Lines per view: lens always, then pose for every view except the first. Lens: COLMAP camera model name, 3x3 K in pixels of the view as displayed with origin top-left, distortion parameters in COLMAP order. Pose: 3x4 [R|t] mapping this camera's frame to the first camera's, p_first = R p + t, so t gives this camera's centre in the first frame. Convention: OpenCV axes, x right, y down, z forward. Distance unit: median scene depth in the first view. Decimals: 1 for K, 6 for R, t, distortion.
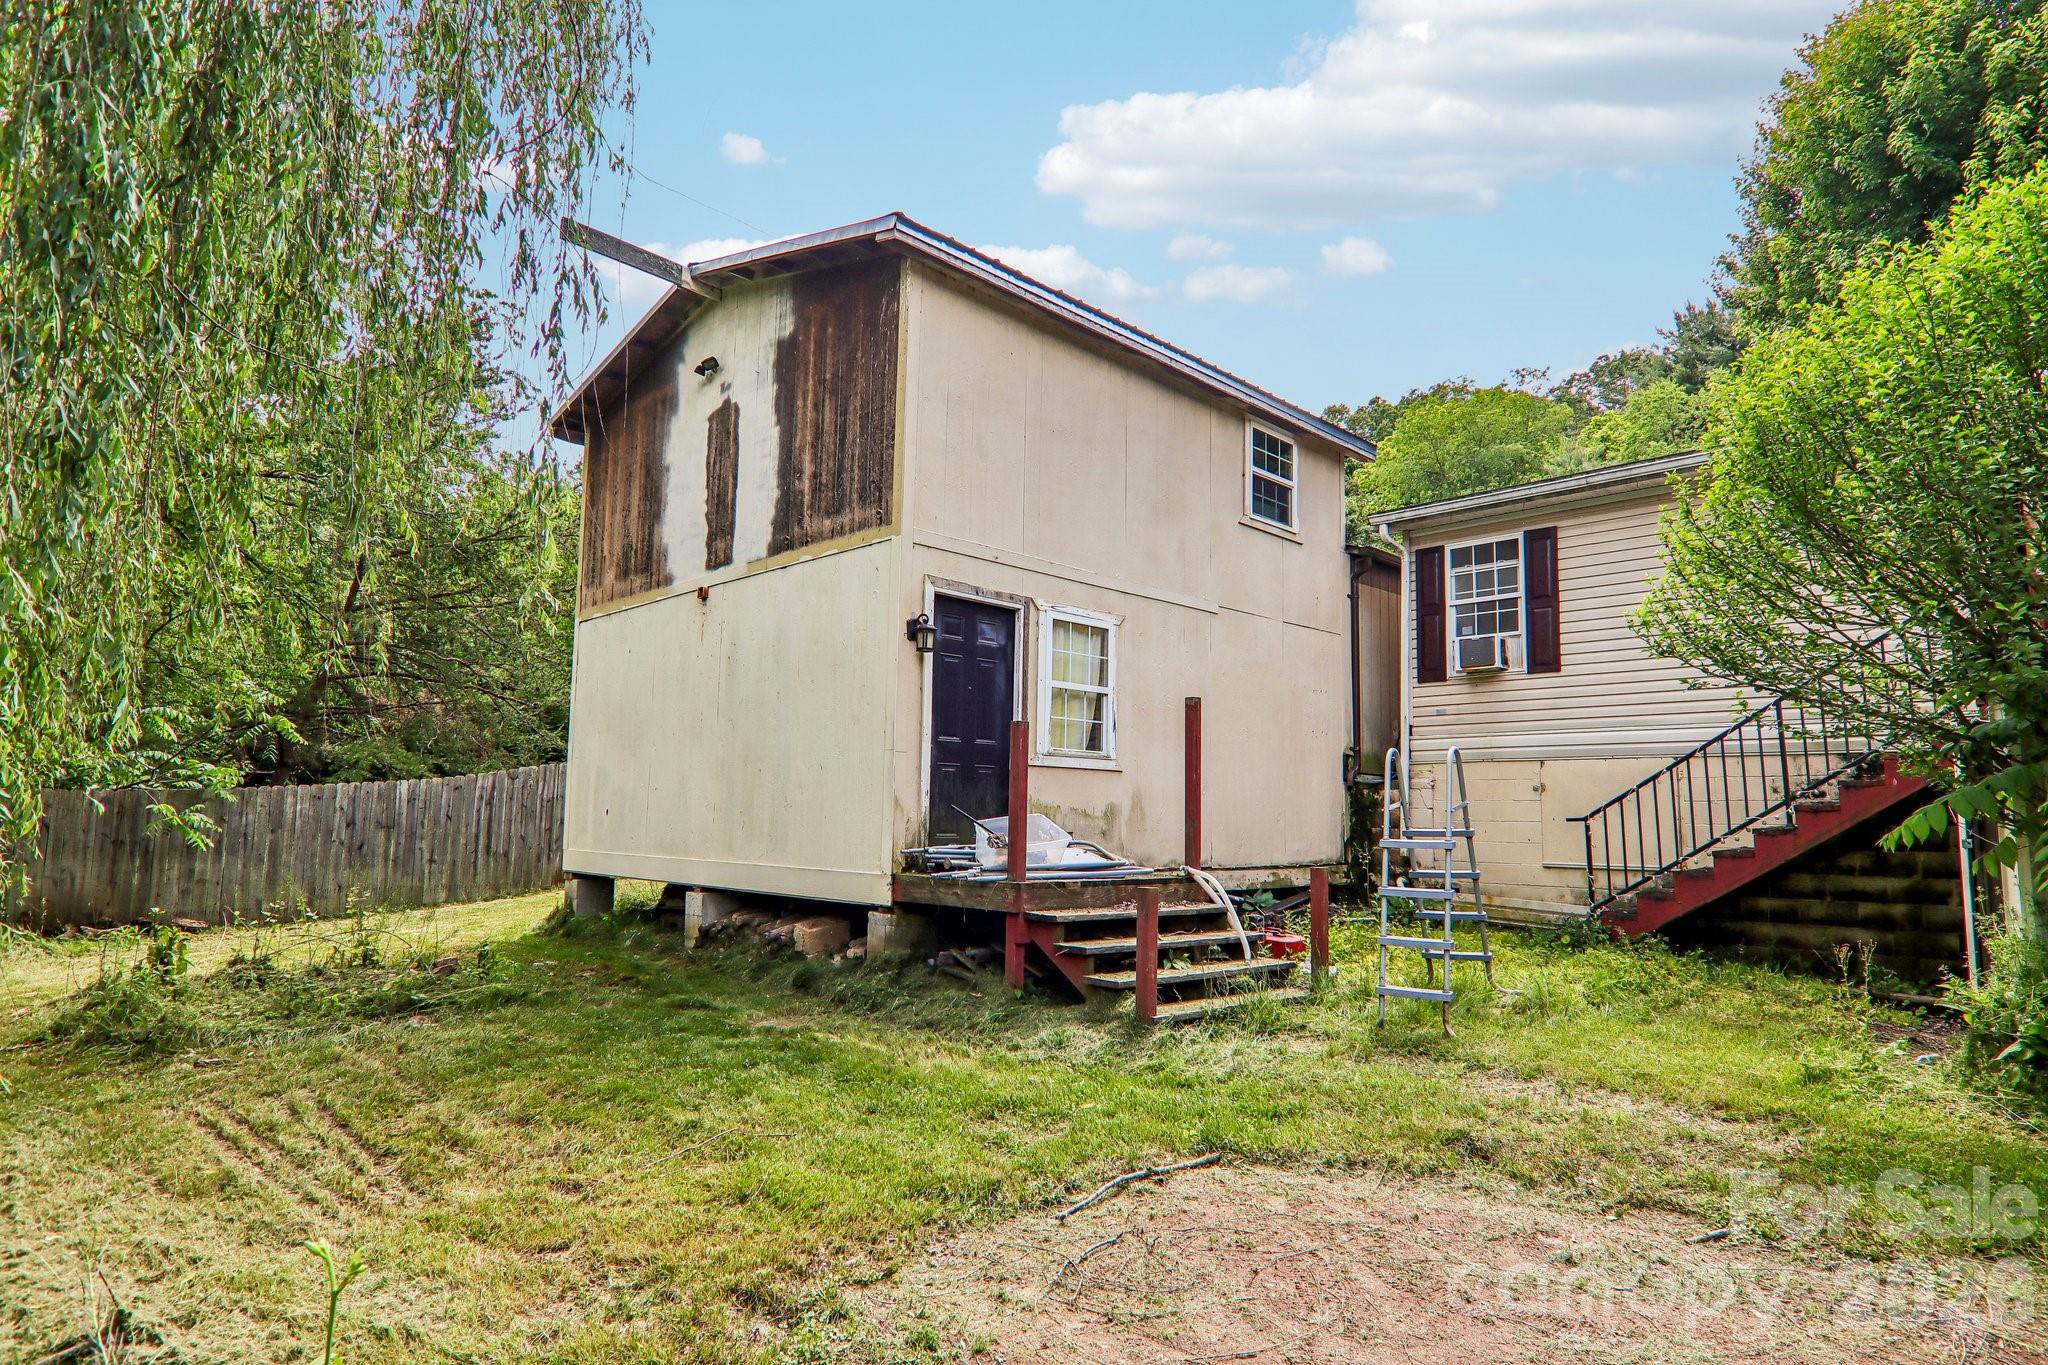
lens RADIAL K [[1133.8, 0, 1021.7], [0, 1133.8, 729.8], [0, 0, 1]] dist [0.030321, -0.001234]
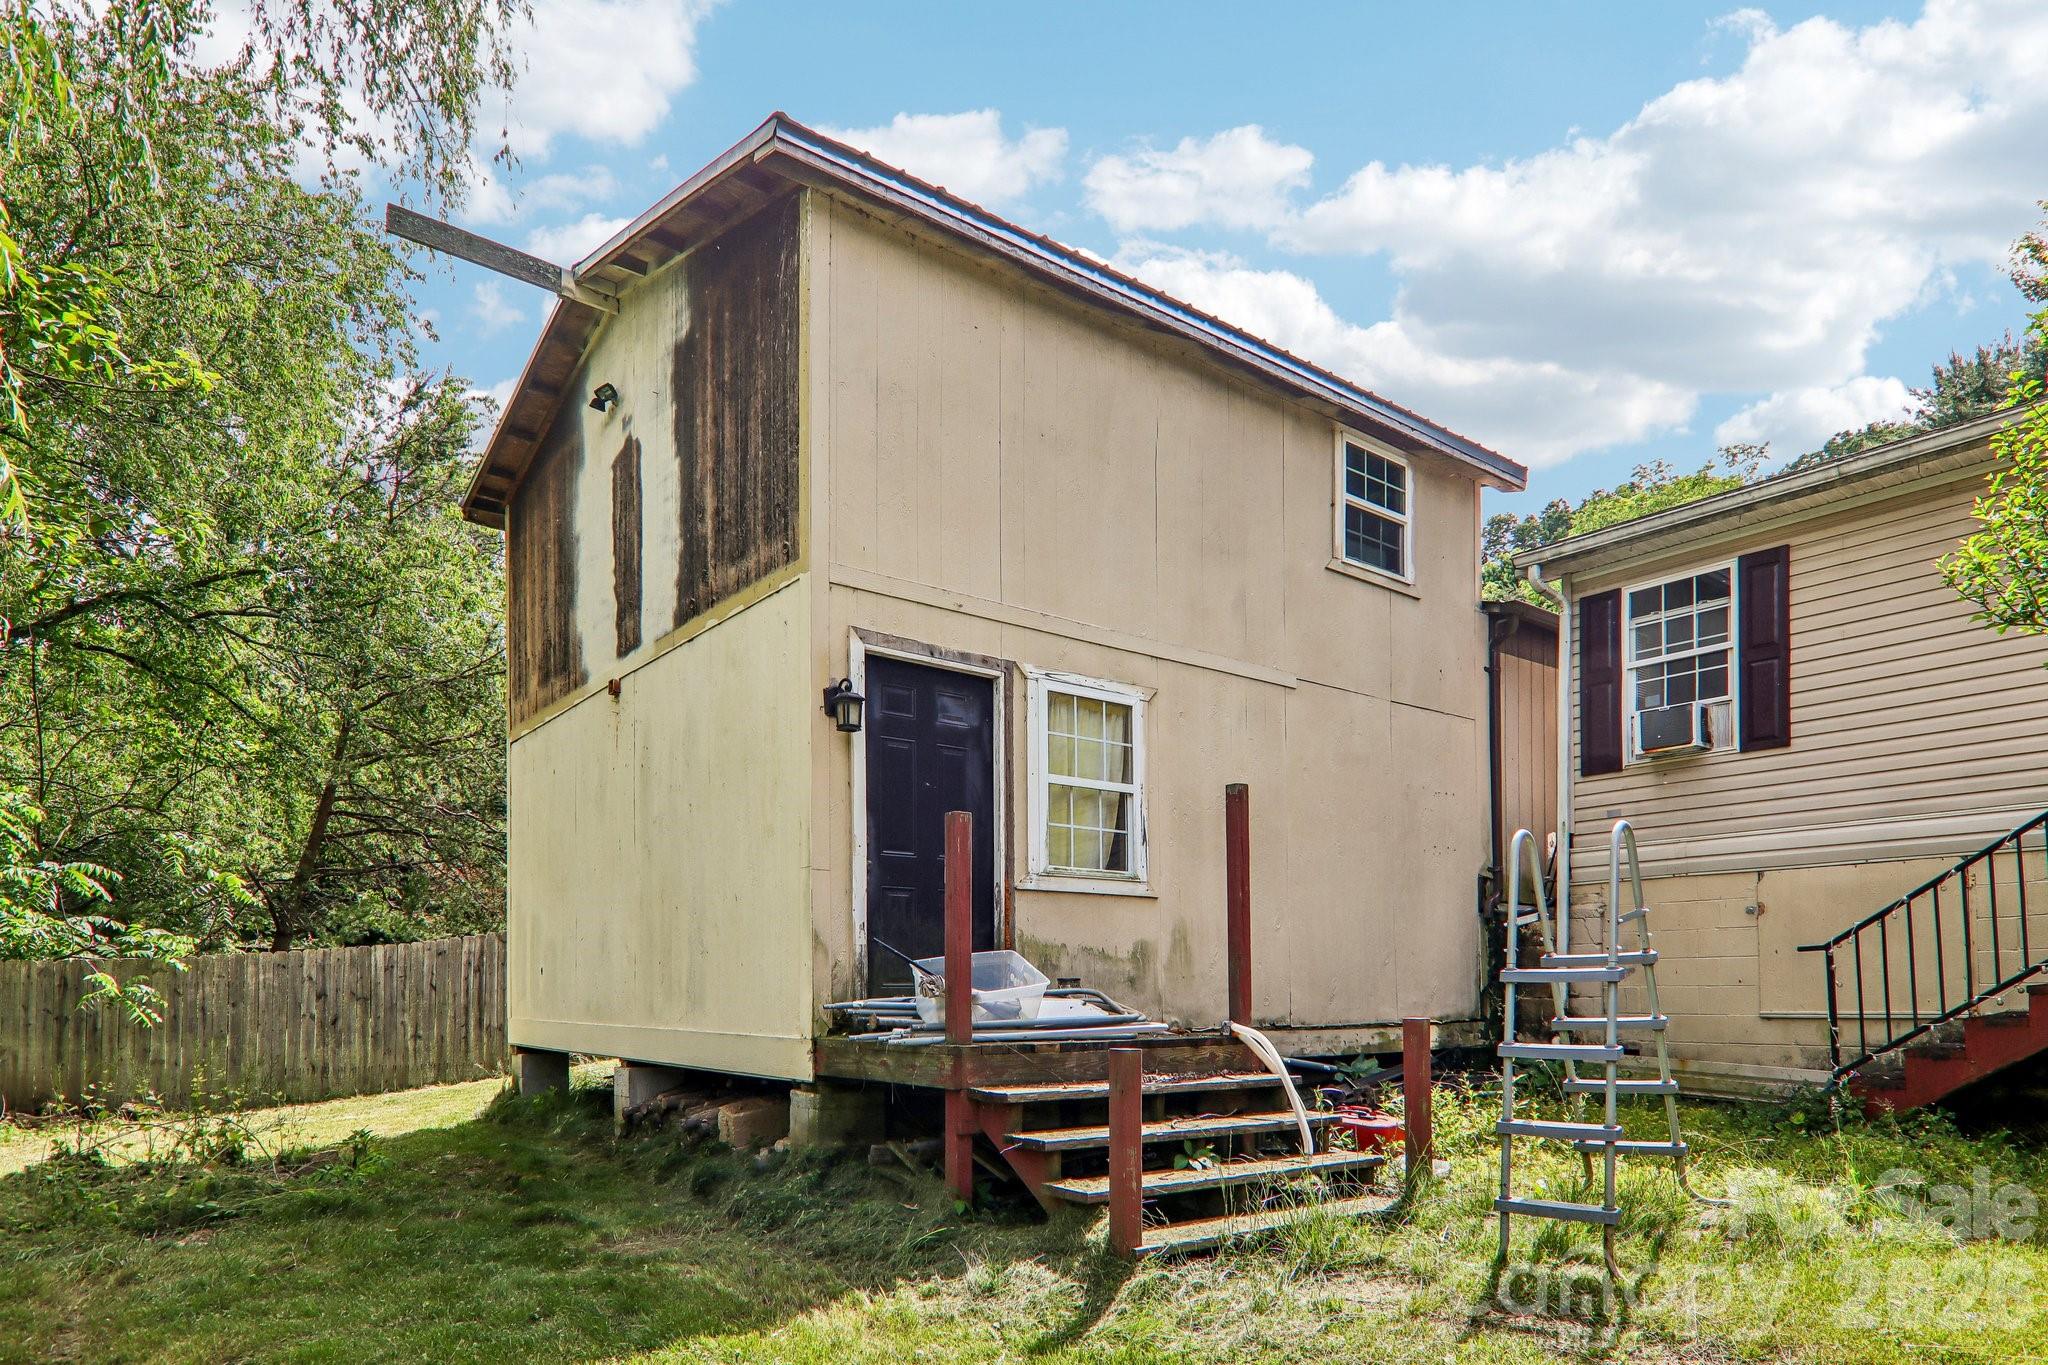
lens RADIAL K [[1175.0, 0, 1016.2], [0, 1175.0, 924.0], [0, 0, 1]] dist [0.031418, -0.044182]
pose [[0.990216, -0.030216, -0.136234, 0.107295], [0.033232, 0.999249, 0.019916, 0.037901], [0.135530, -0.024248, 0.990477, 0.240094]]
